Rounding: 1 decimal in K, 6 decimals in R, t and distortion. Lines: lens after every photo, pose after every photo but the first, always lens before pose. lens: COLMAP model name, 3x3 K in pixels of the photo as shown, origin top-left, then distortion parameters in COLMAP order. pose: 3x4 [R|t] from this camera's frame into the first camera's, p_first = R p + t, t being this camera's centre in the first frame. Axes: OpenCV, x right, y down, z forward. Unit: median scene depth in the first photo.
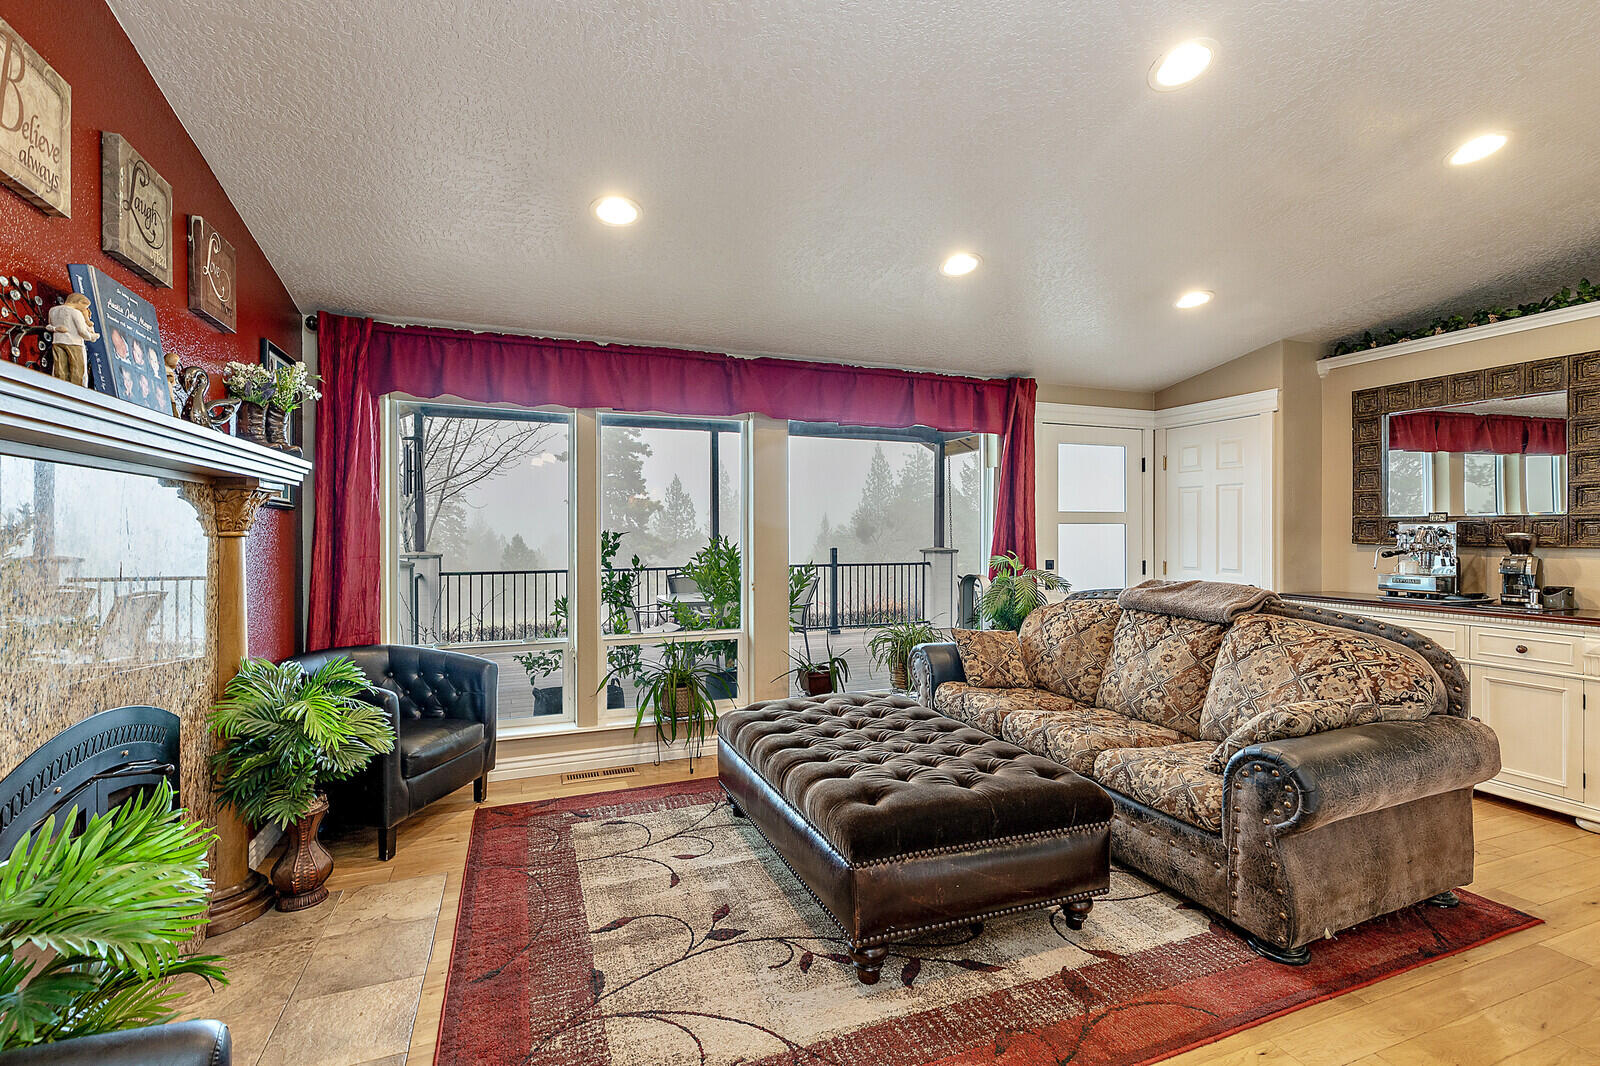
lens RADIAL K [[722.3, 0, 797.8], [0, 722.3, 527.3], [0, 0, 1]] dist [0.008575, -0.000346]
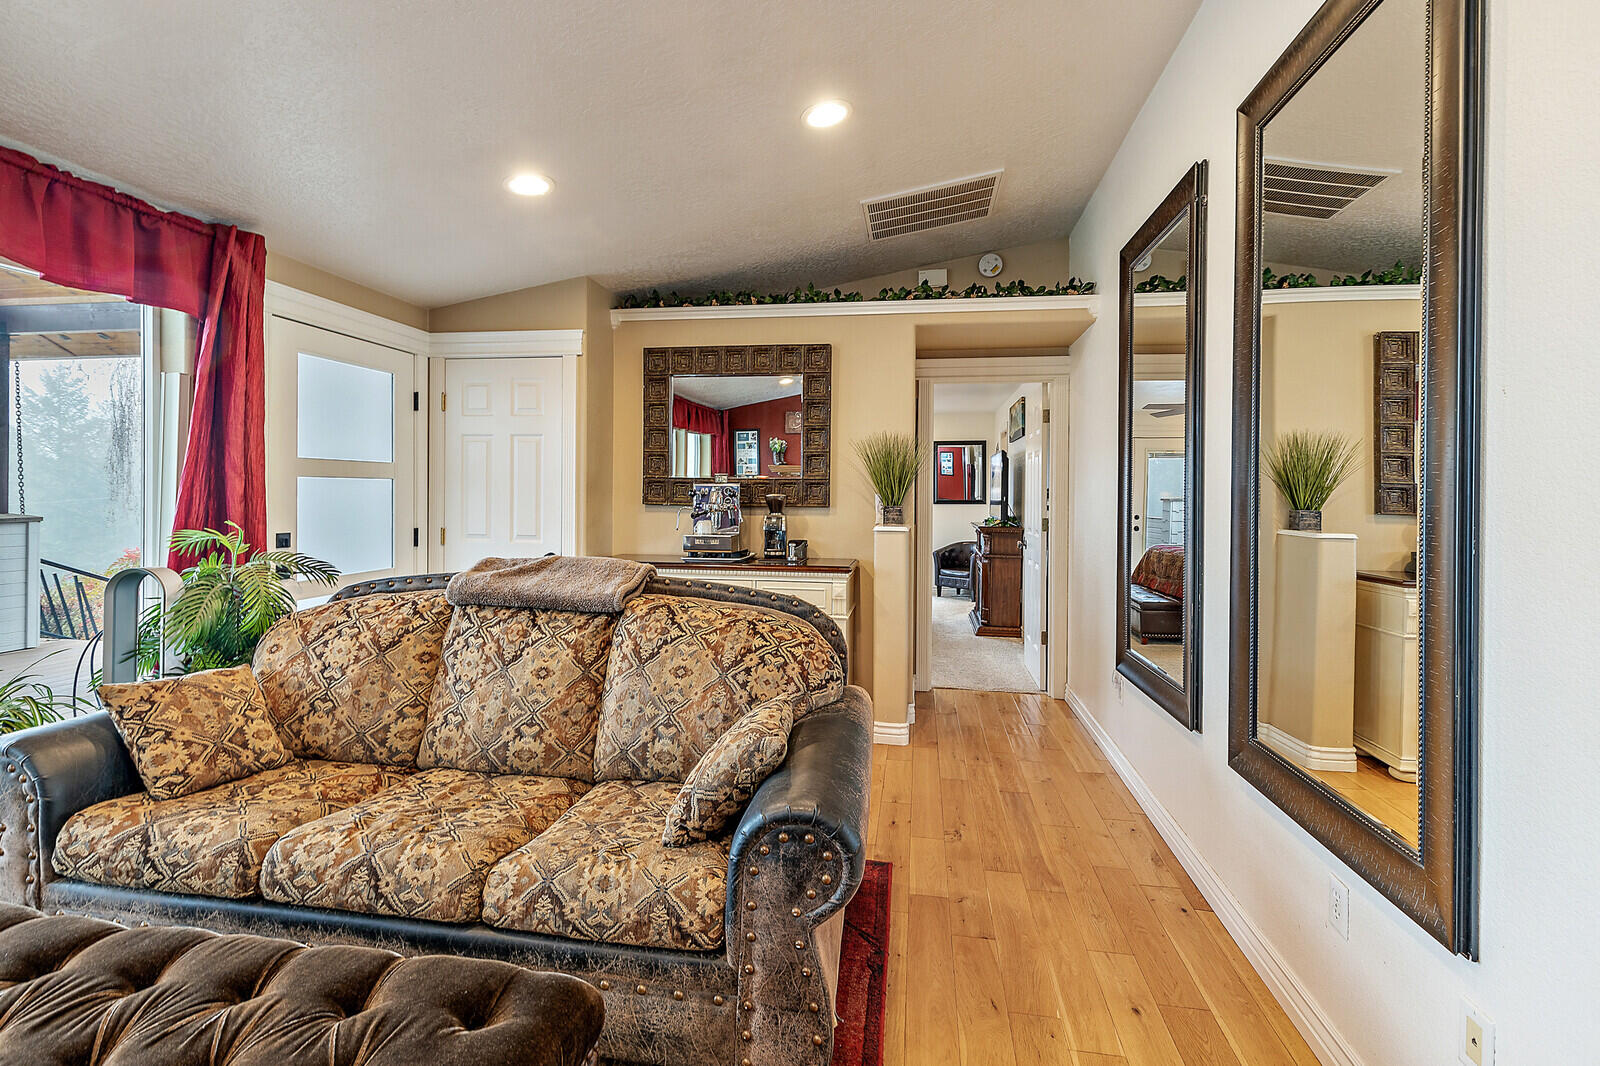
lens RADIAL K [[732.9, 0, 803.6], [0, 732.9, 498.1], [0, 0, 1]] dist [0.004469, -0.000254]
pose [[0.503384, 0.000203, 0.864063, 0.028310], [-0.014197, 0.999867, 0.008035, 0.004157], [-0.863946, -0.016312, 0.503320, 0.389156]]
